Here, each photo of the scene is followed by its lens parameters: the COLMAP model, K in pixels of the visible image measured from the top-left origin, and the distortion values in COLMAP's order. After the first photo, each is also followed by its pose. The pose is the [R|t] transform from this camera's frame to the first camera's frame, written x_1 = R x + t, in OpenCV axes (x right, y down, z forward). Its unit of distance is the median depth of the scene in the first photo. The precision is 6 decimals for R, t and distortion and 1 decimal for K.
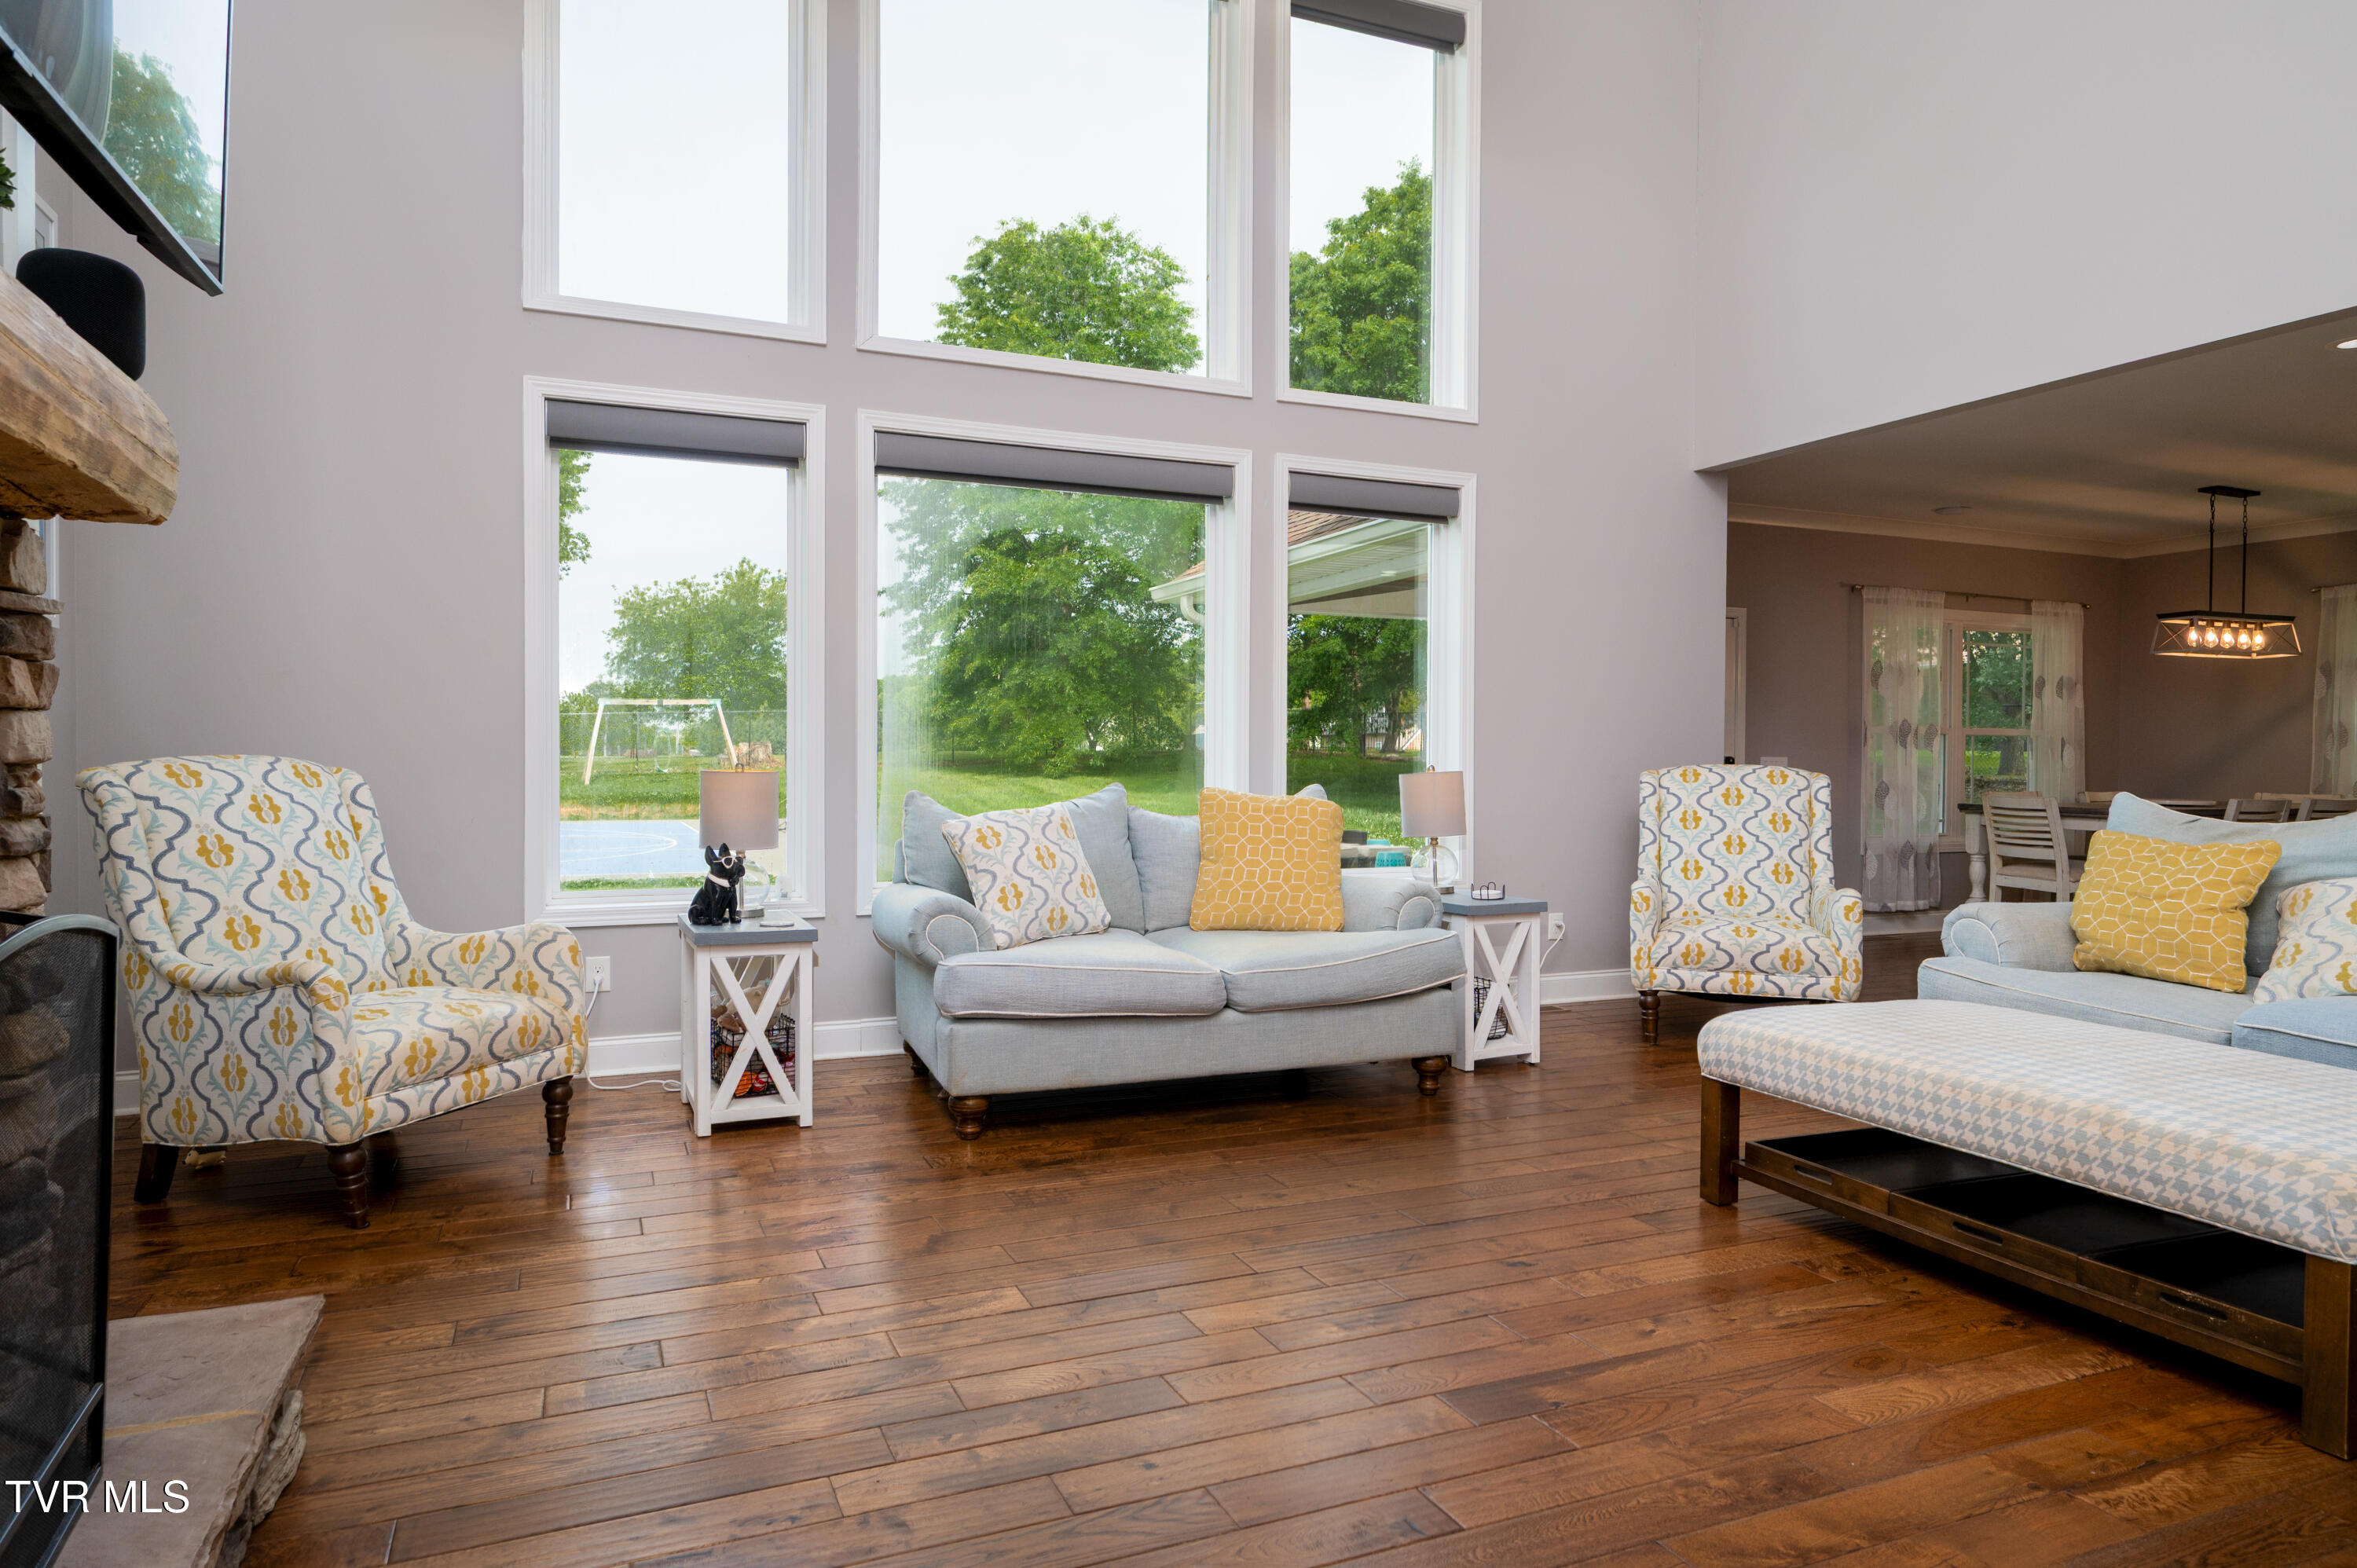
lens RADIAL K [[1293.7, 0, 1099.2], [0, 1293.7, 768.8], [0, 0, 1]] dist [-0.003094, 0.002272]
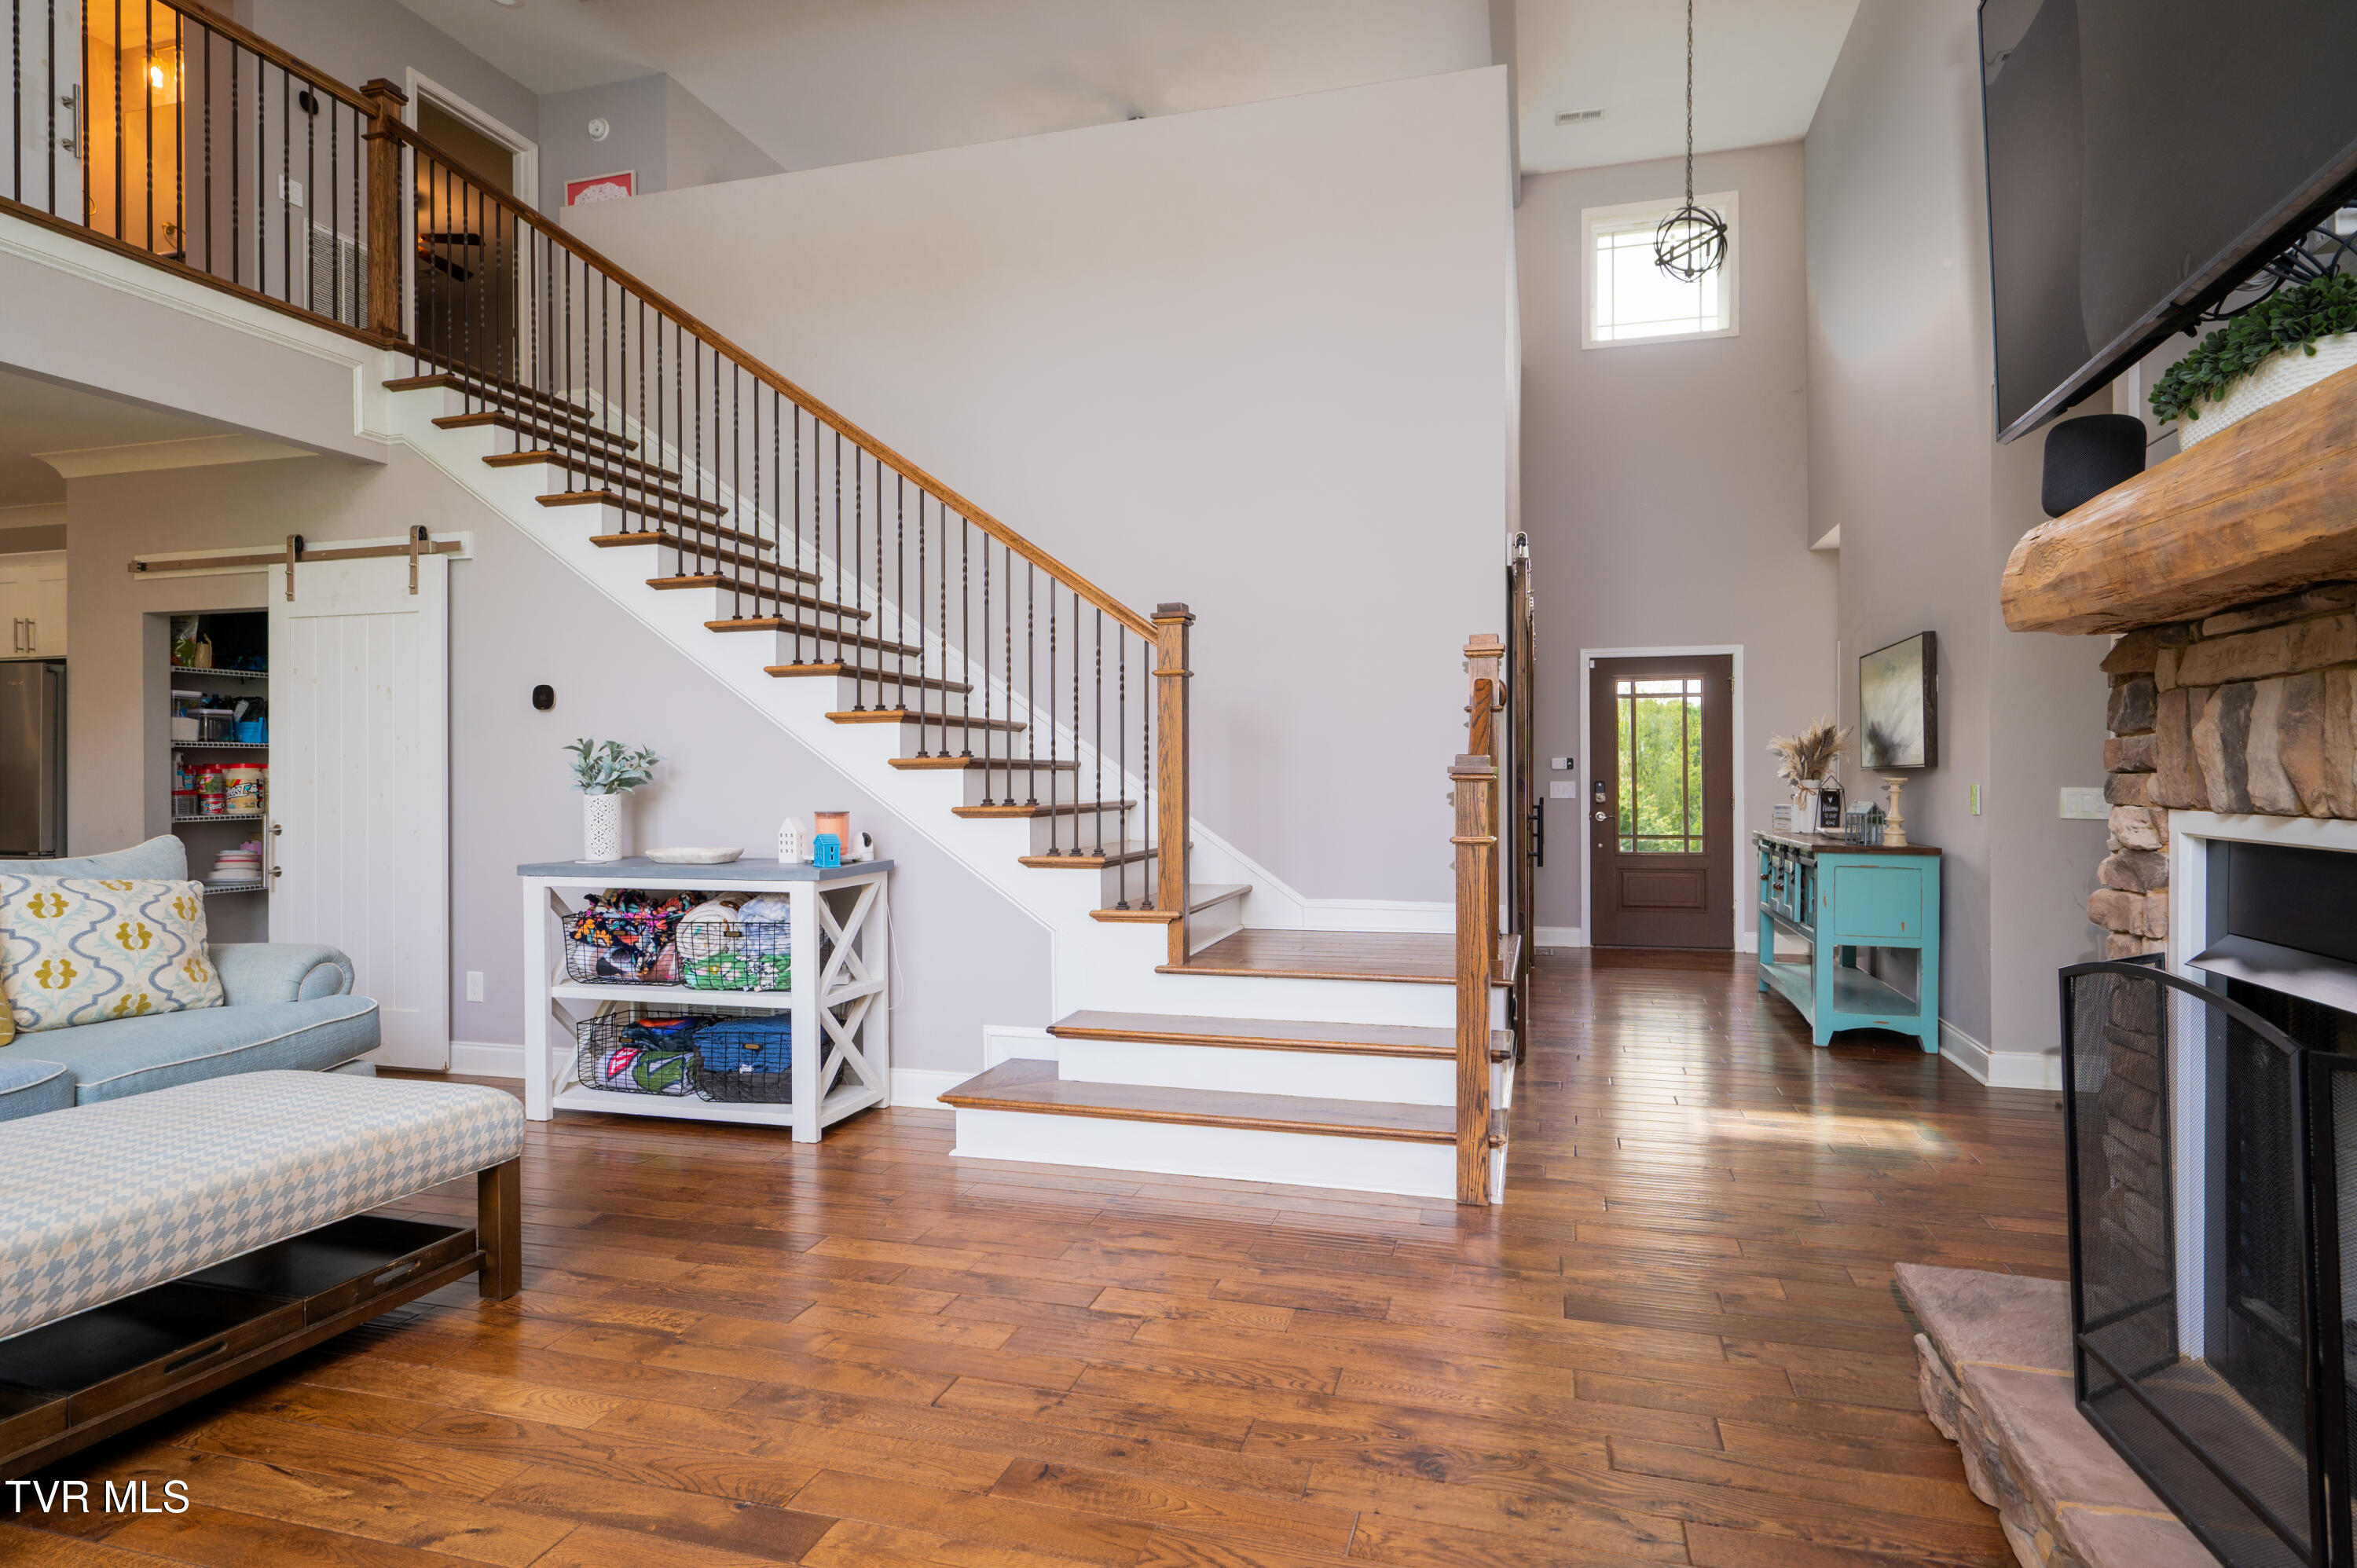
lens RADIAL K [[1293.7, 0, 1211.4], [0, 1293.7, 771.2], [0, 0, 1]] dist [-0.003094, 0.002272]
pose [[-0.795574, -0.008326, 0.605799, -0.146777], [0.001692, 0.999871, 0.015965, -0.021034], [-0.605854, 0.013726, -0.795457, 0.450788]]
